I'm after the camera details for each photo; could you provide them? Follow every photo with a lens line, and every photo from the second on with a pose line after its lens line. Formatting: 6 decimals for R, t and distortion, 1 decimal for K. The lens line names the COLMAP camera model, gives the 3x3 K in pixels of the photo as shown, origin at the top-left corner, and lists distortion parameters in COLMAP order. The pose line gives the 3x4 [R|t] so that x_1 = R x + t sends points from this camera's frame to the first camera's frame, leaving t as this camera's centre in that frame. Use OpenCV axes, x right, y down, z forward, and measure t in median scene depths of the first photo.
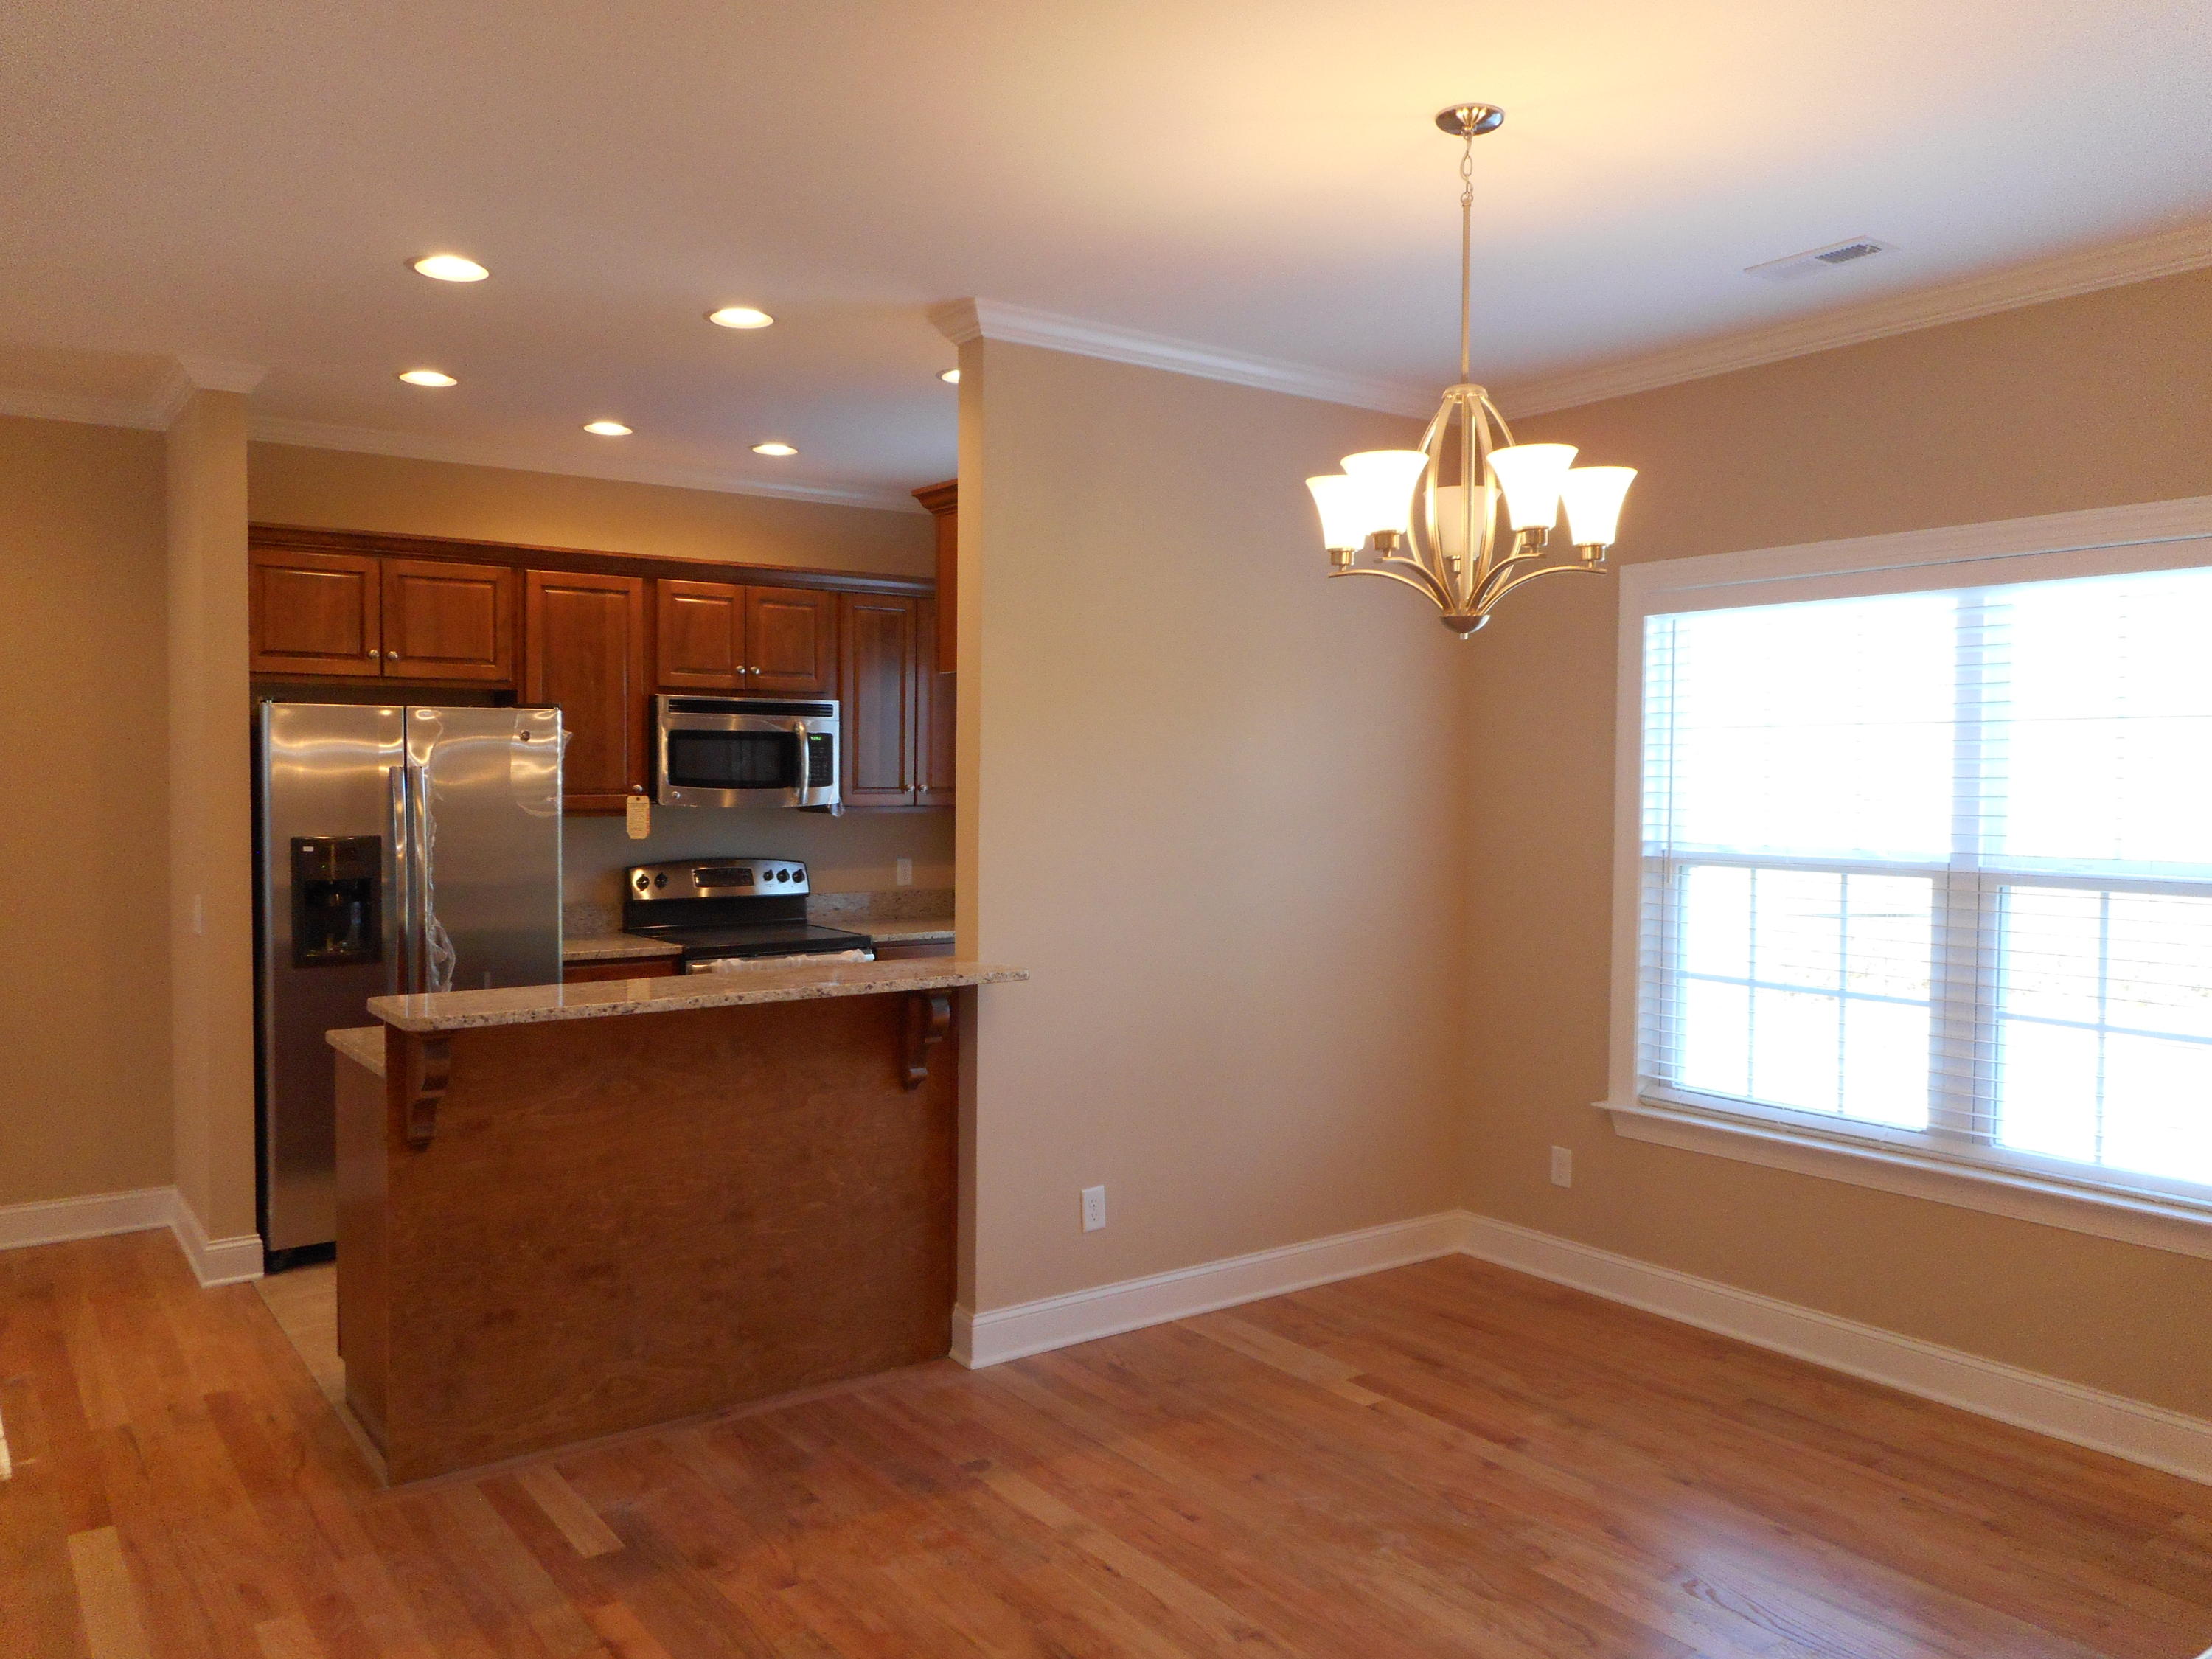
lens RADIAL K [[1649.4, 0, 1106.0], [0, 1649.4, 829.5], [0, 0, 1]] dist [-0.004771, 0.003186]
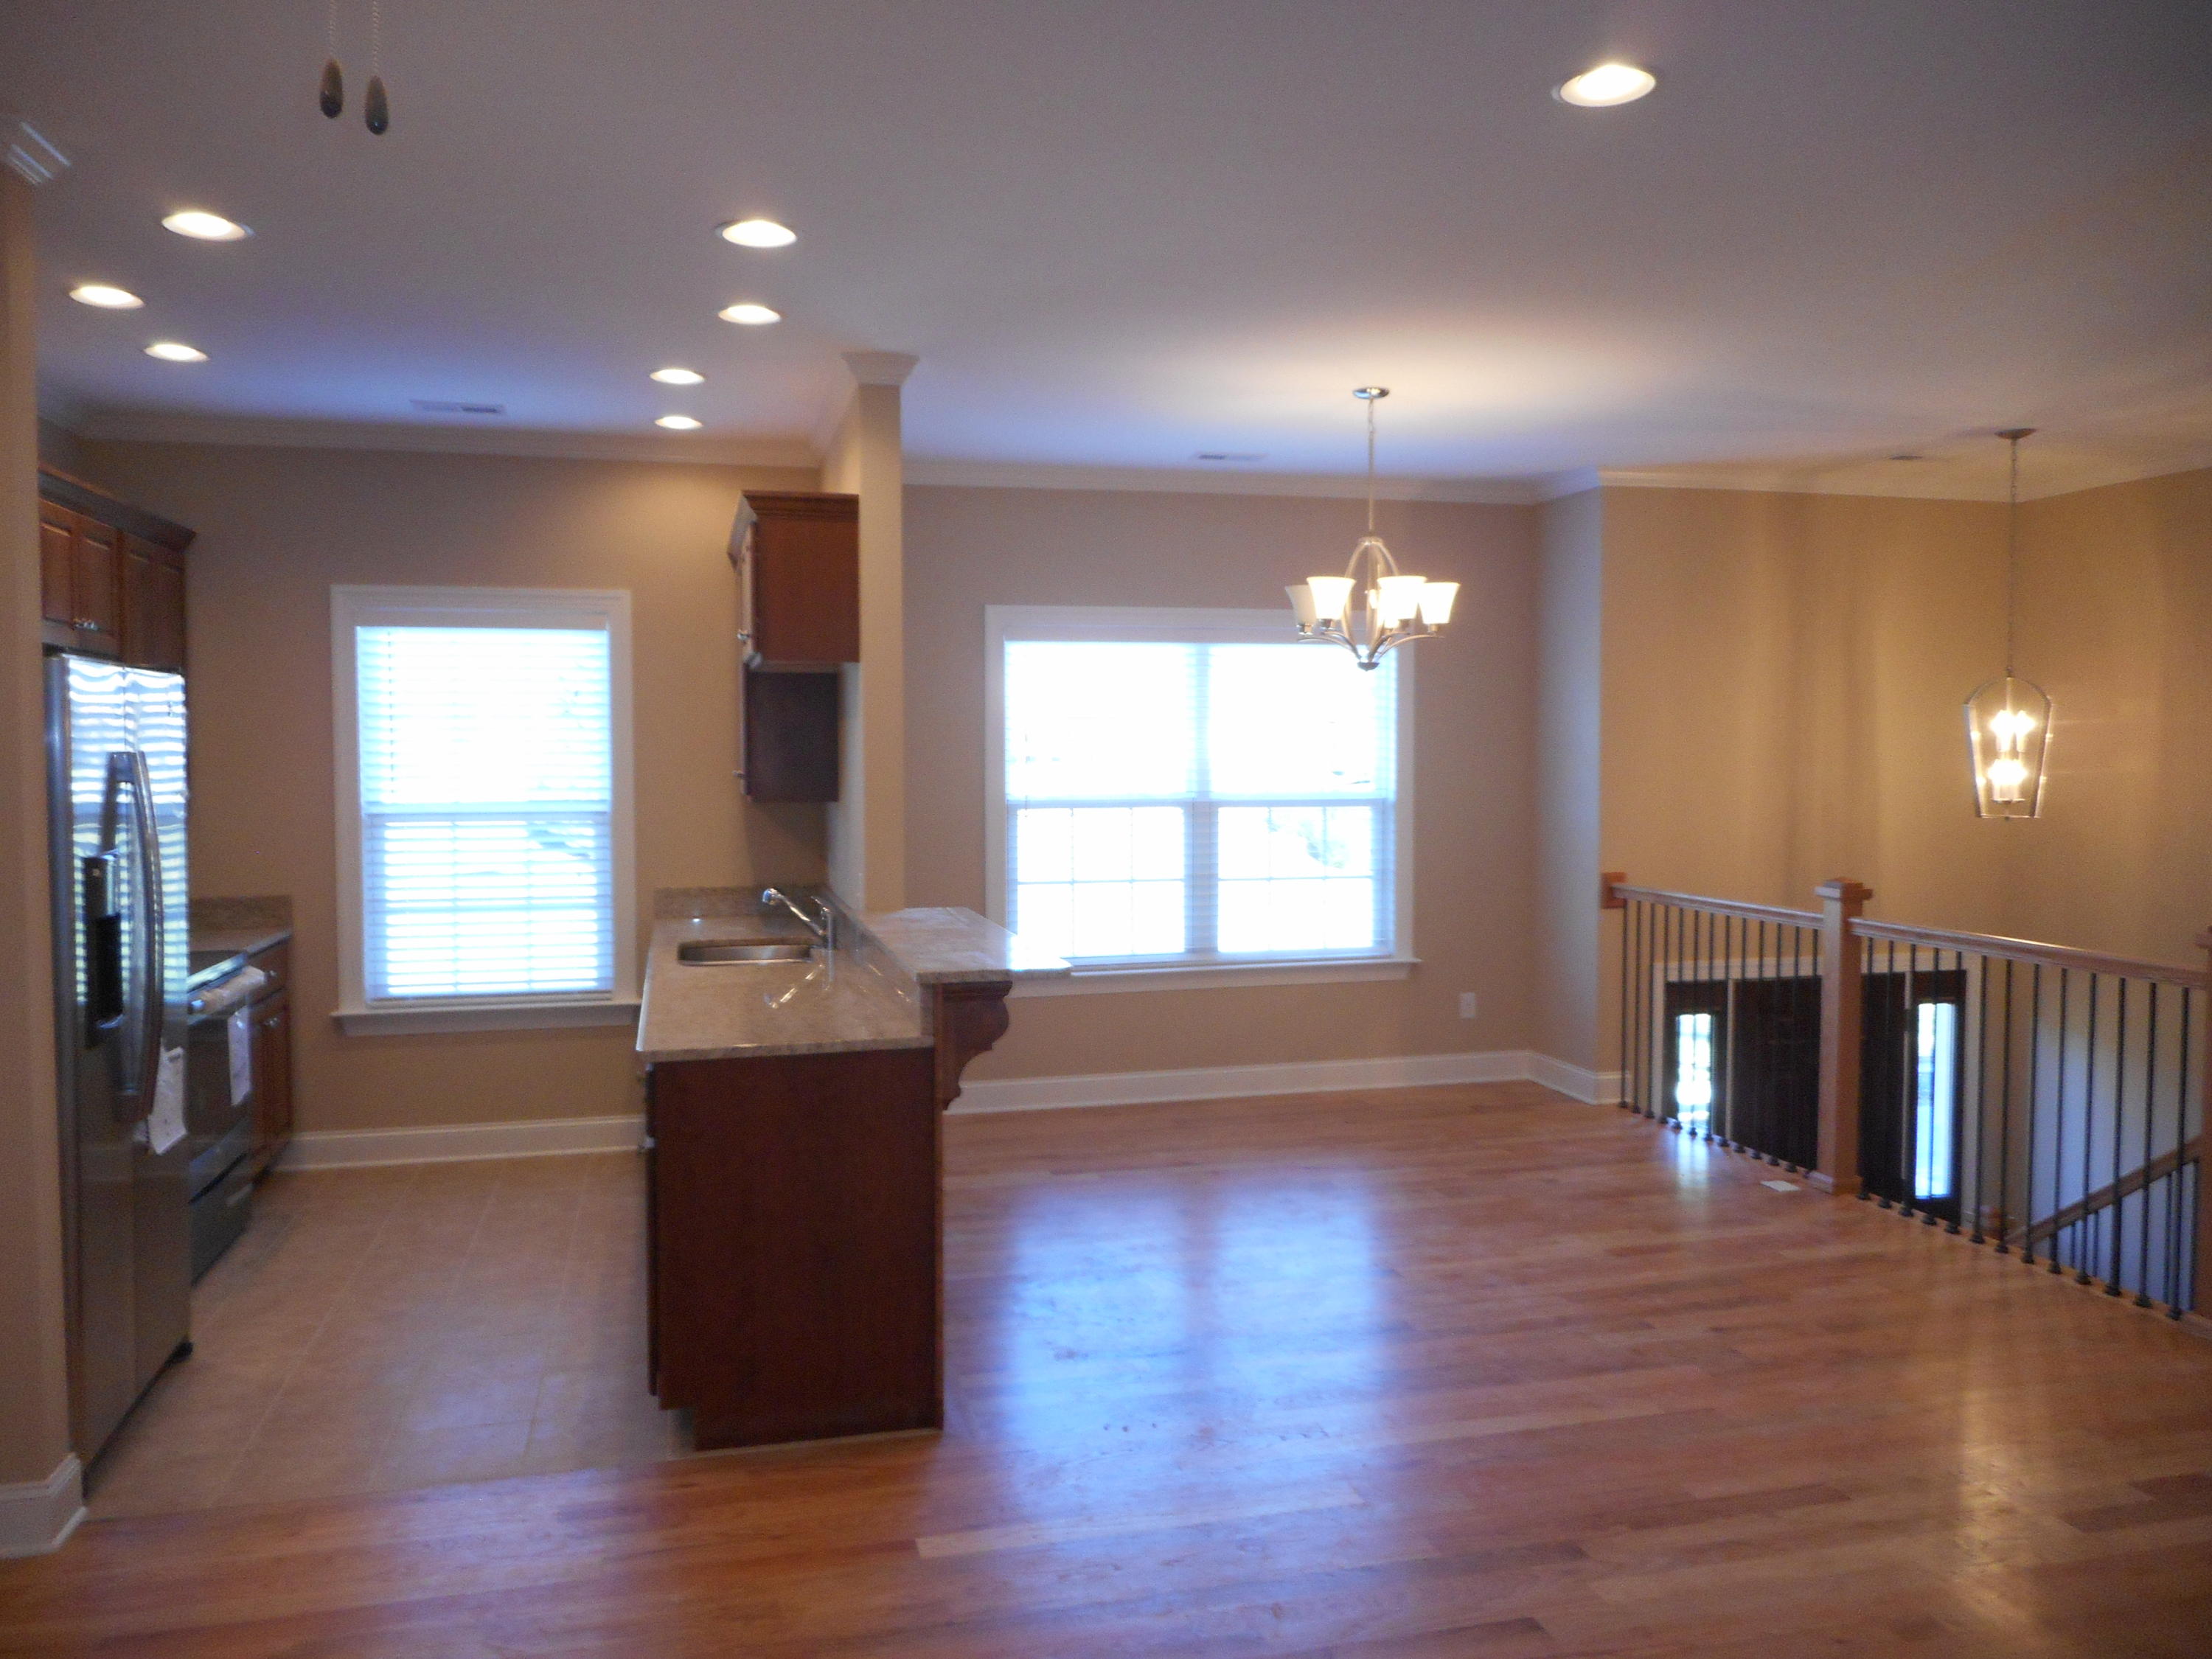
lens RADIAL K [[1655.5, 0, 1103.1], [0, 1655.5, 817.5], [0, 0, 1]] dist [-0.003073, 0.003300]
pose [[0.371655, -0.046622, 0.927200, -0.971190], [0.039652, 0.998624, 0.034319, -0.018735], [-0.927524, 0.024010, 0.372992, 0.354806]]
